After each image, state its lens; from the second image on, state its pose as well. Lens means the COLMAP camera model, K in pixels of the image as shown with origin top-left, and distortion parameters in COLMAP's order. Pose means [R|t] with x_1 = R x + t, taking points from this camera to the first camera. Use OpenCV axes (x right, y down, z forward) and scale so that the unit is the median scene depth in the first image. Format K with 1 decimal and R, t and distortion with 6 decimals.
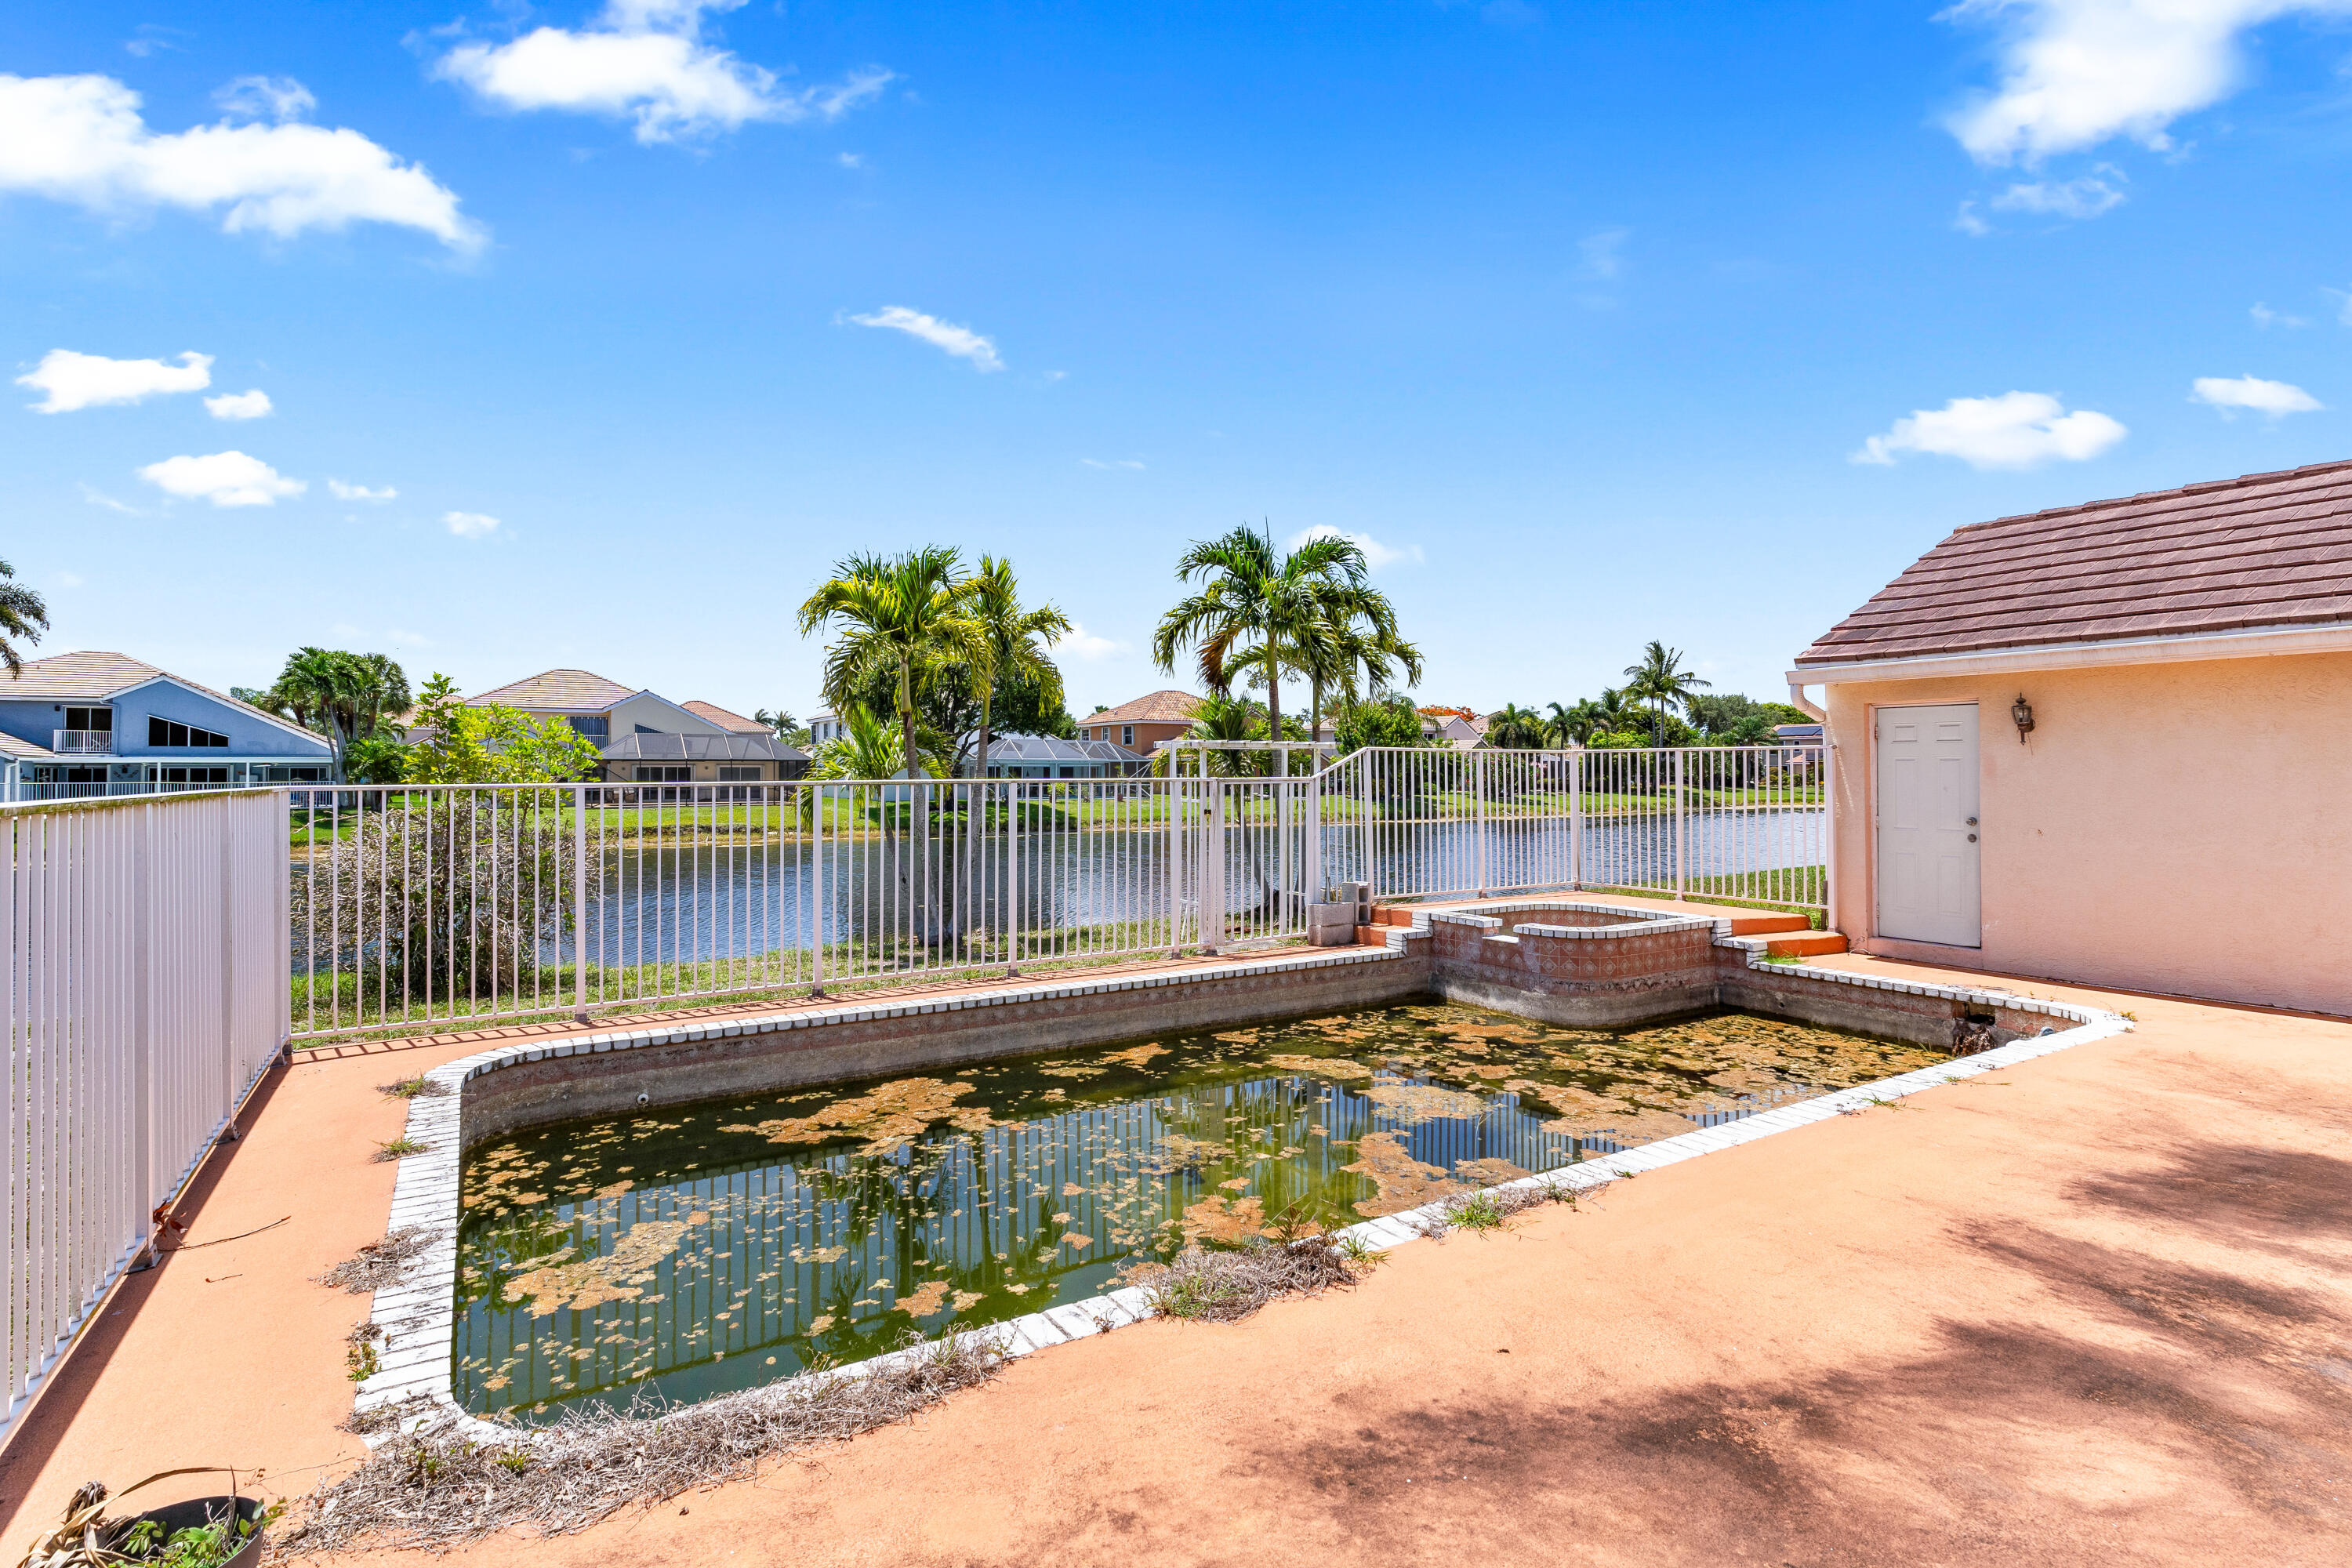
lens RADIAL K [[1138.4, 0, 1182.2], [0, 1138.4, 774.7], [0, 0, 1]] dist [0.002989, -0.000908]
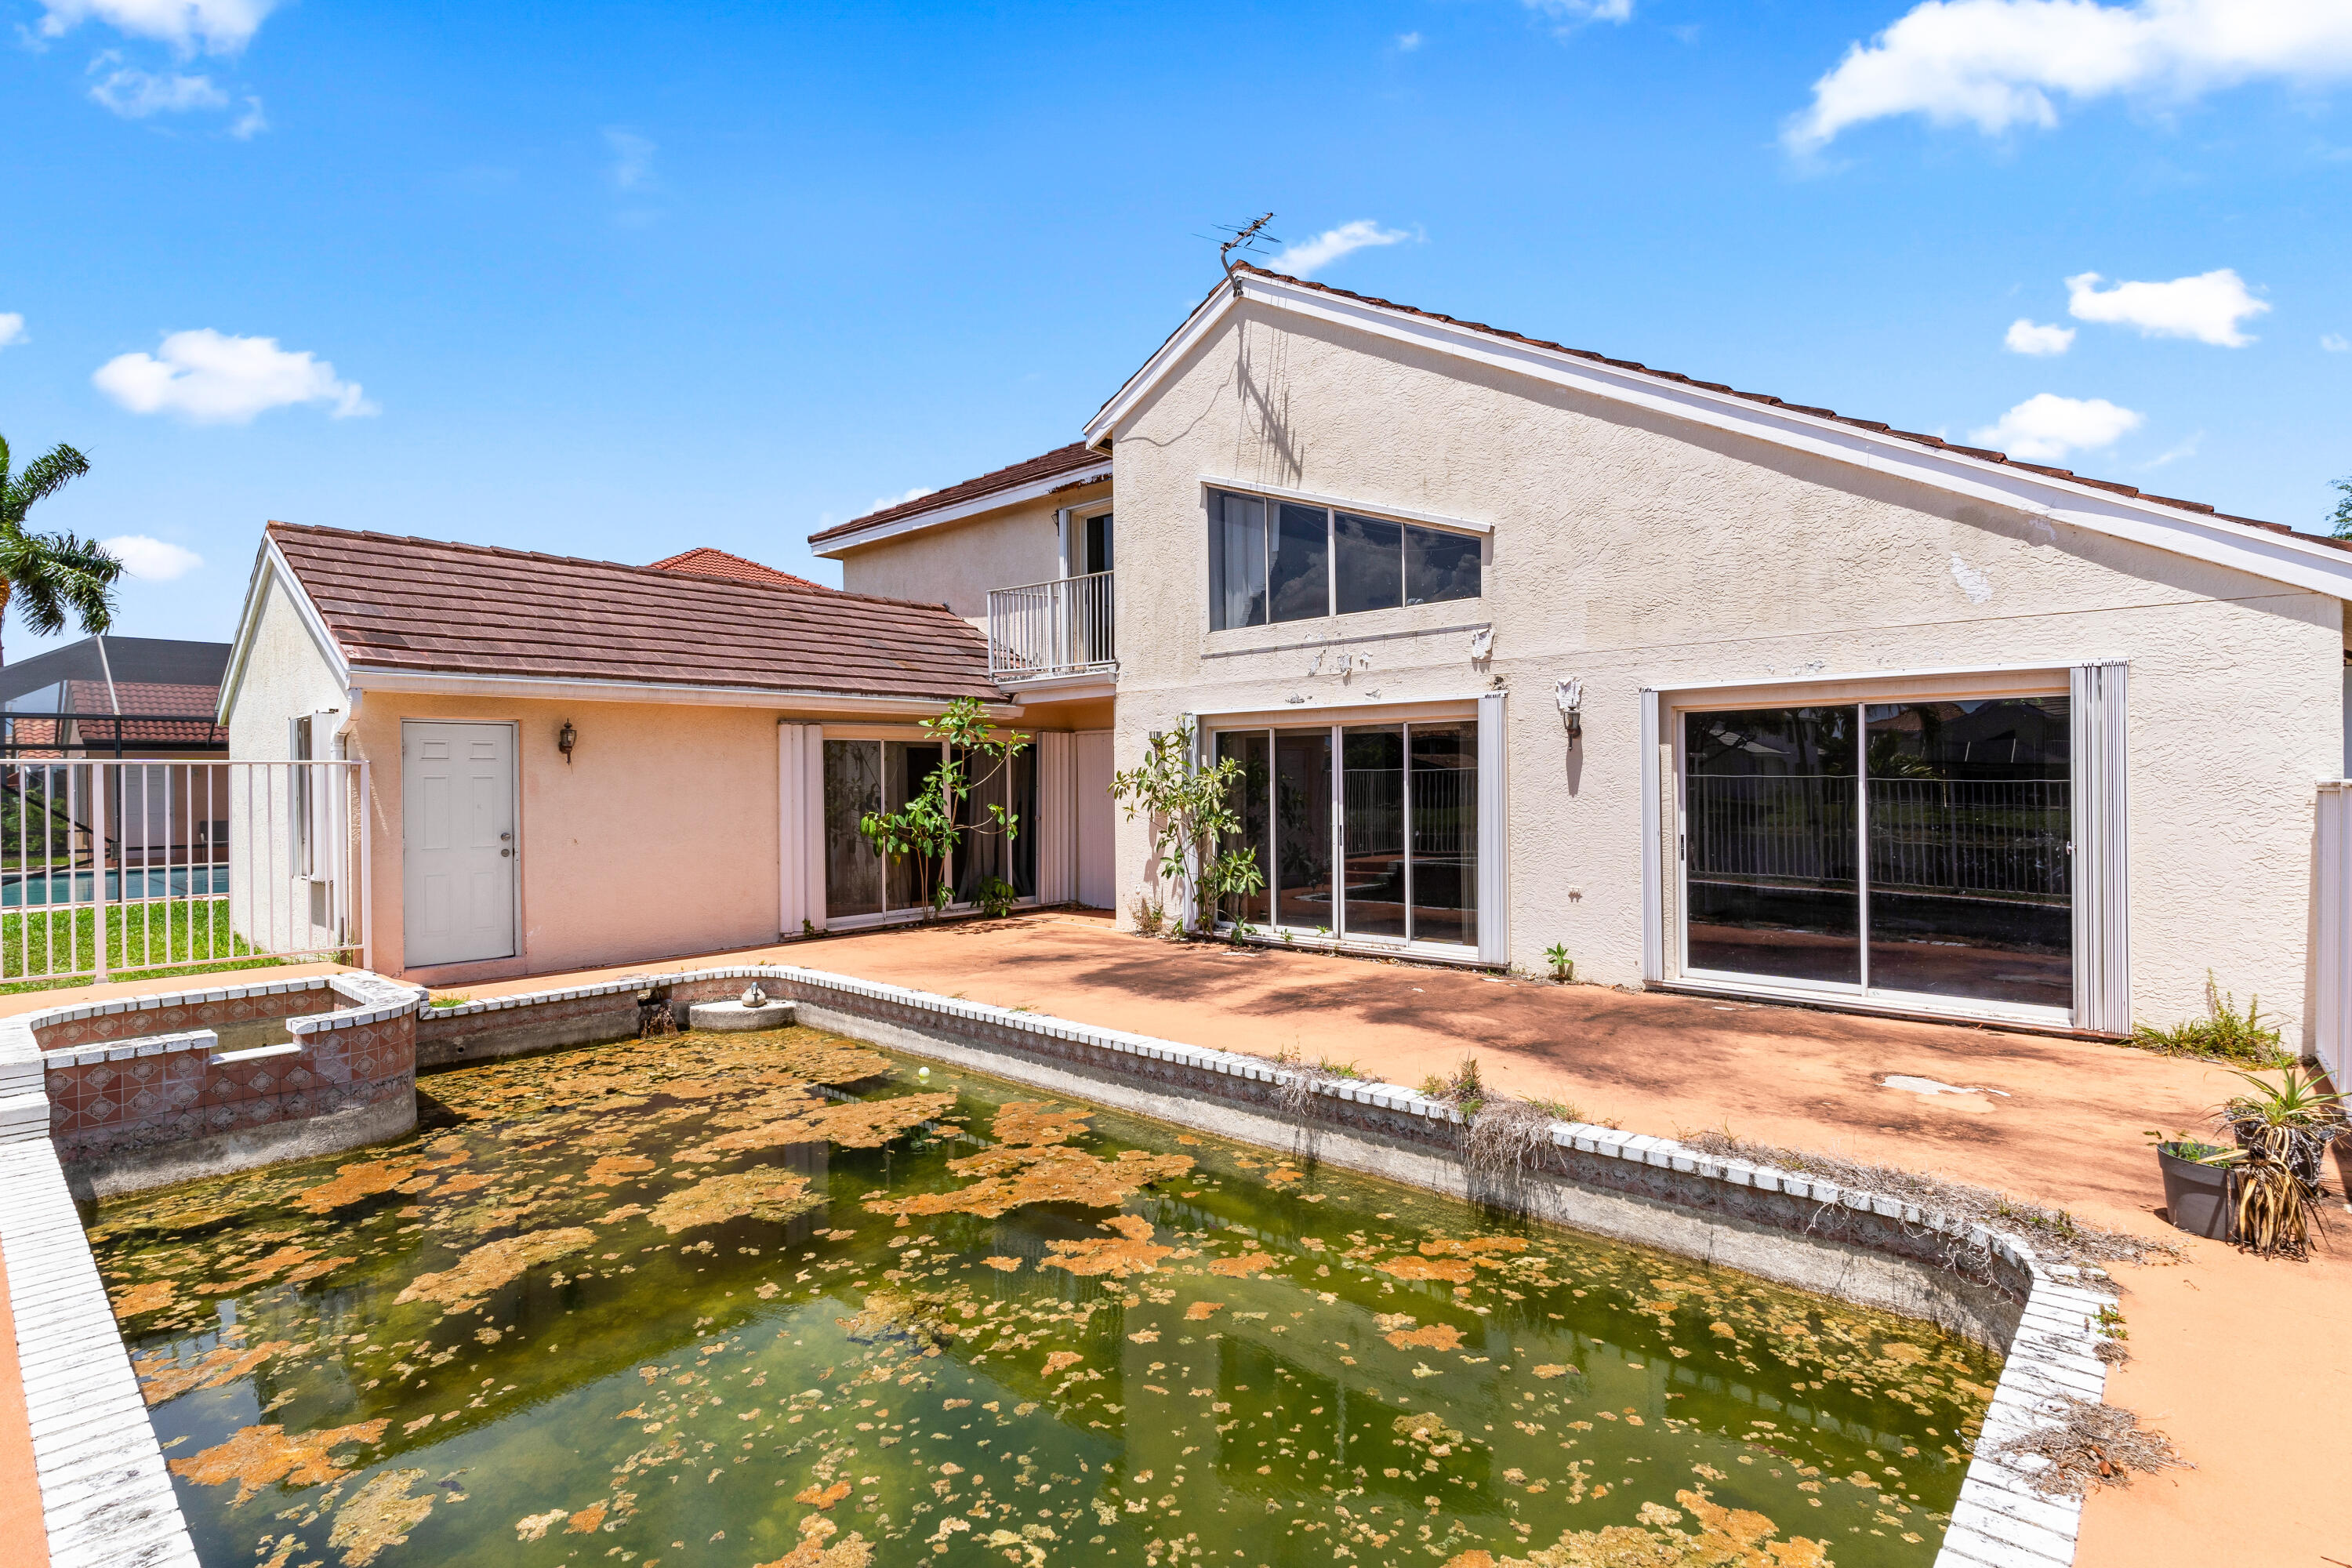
lens RADIAL K [[1138.4, 0, 1190.8], [0, 1138.4, 782.1], [0, 0, 1]] dist [0.002989, -0.000908]
pose [[-0.280912, 0.003737, 0.959726, -0.689285], [0.014174, 0.999900, 0.000255, -0.000628], [-0.959629, 0.013675, -0.280936, 0.972460]]
